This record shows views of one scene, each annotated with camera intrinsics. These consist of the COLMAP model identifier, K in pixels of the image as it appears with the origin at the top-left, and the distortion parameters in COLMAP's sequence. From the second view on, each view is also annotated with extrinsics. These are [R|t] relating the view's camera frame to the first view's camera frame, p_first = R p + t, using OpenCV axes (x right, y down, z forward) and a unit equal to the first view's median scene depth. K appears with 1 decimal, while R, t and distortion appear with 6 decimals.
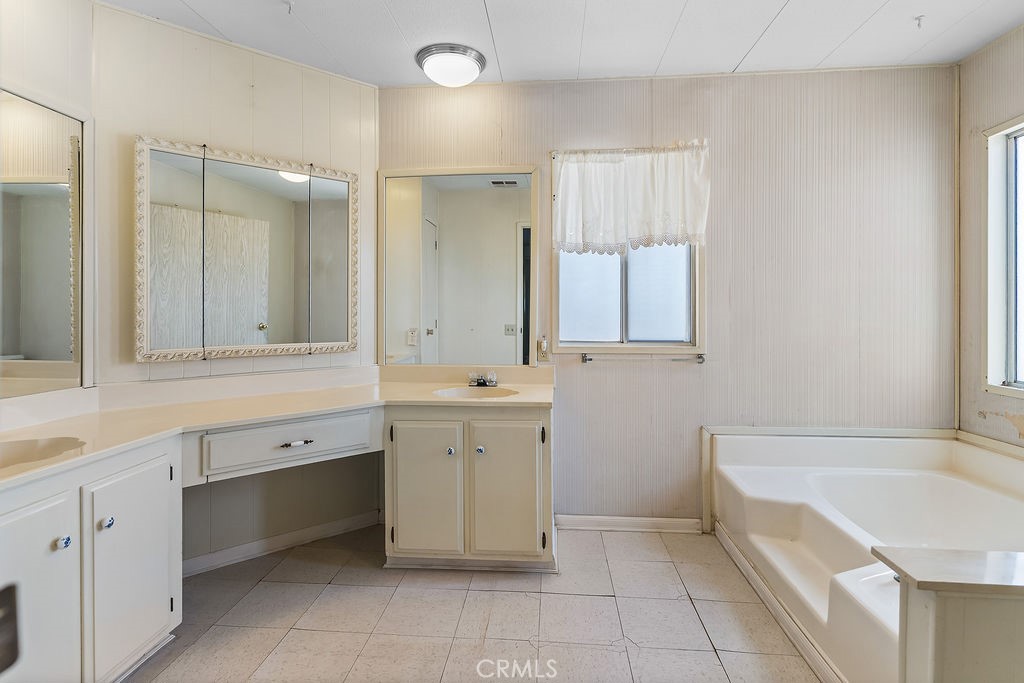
lens RADIAL K [[498.0, 0, 518.5], [0, 498.0, 314.4], [0, 0, 1]] dist [-0.001391, -0.000067]
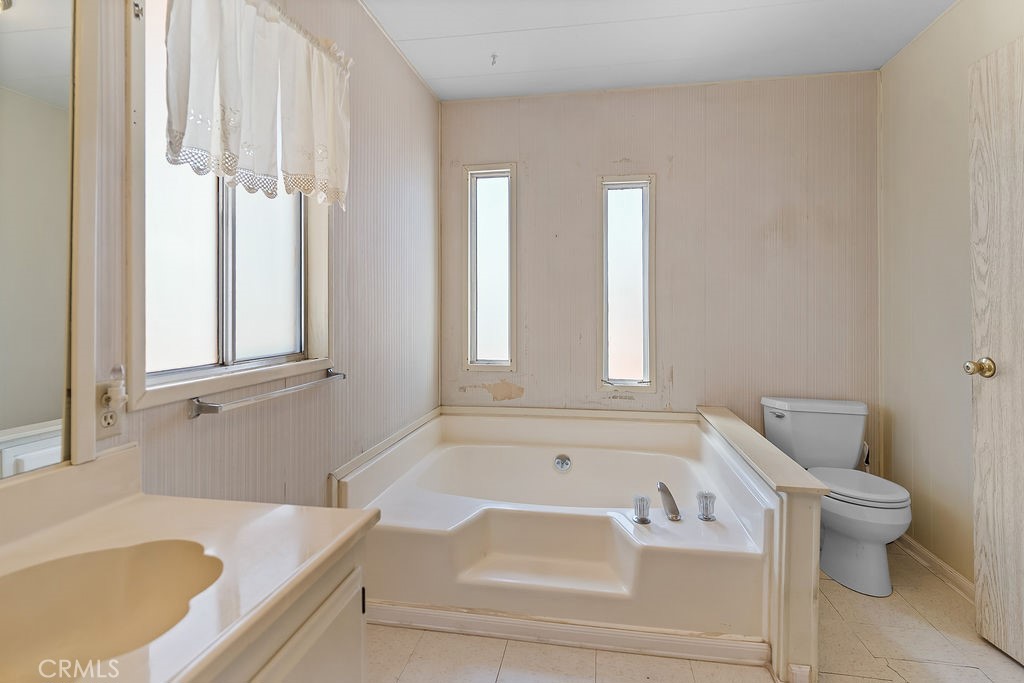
lens RADIAL K [[498.0, 0, 513.5], [0, 498.0, 308.2], [0, 0, 1]] dist [-0.001391, -0.000067]
pose [[0.098518, 0.004514, 0.995125, -0.275373], [0.004706, 0.999976, -0.005002, 0.002480], [-0.995124, 0.005176, 0.098494, 0.656415]]
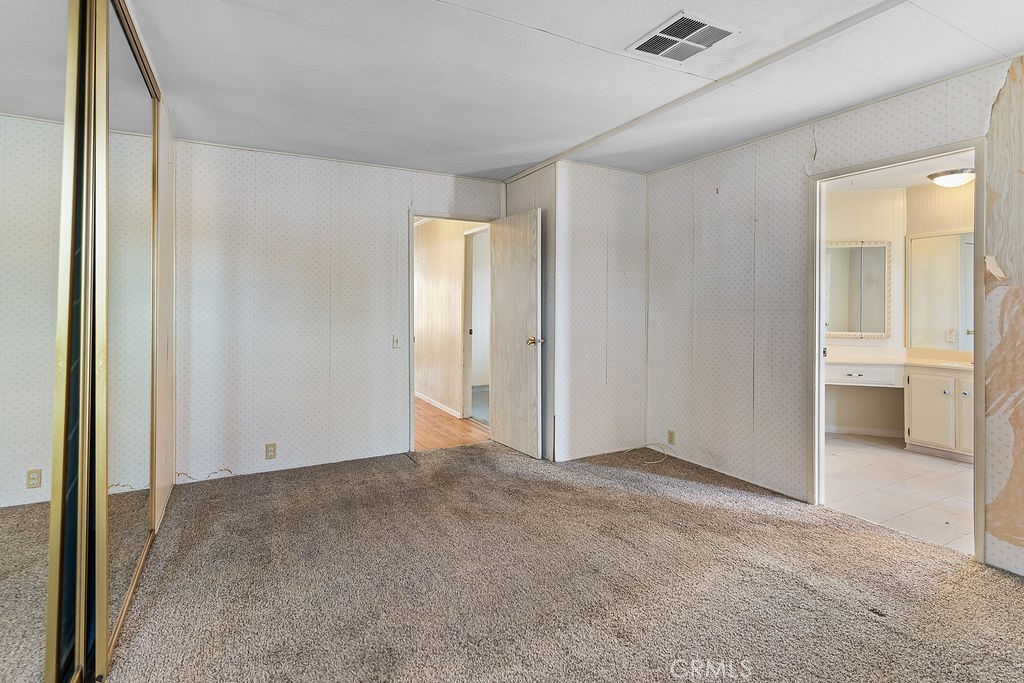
lens RADIAL K [[498.0, 0, 513.1], [0, 498.0, 303.6], [0, 0, 1]] dist [-0.001391, -0.000067]
pose [[0.549648, 0.001347, -0.835396, 0.543757], [-0.005997, 0.999979, -0.002333, -0.050490], [0.835375, 0.006292, 0.549644, -1.432315]]
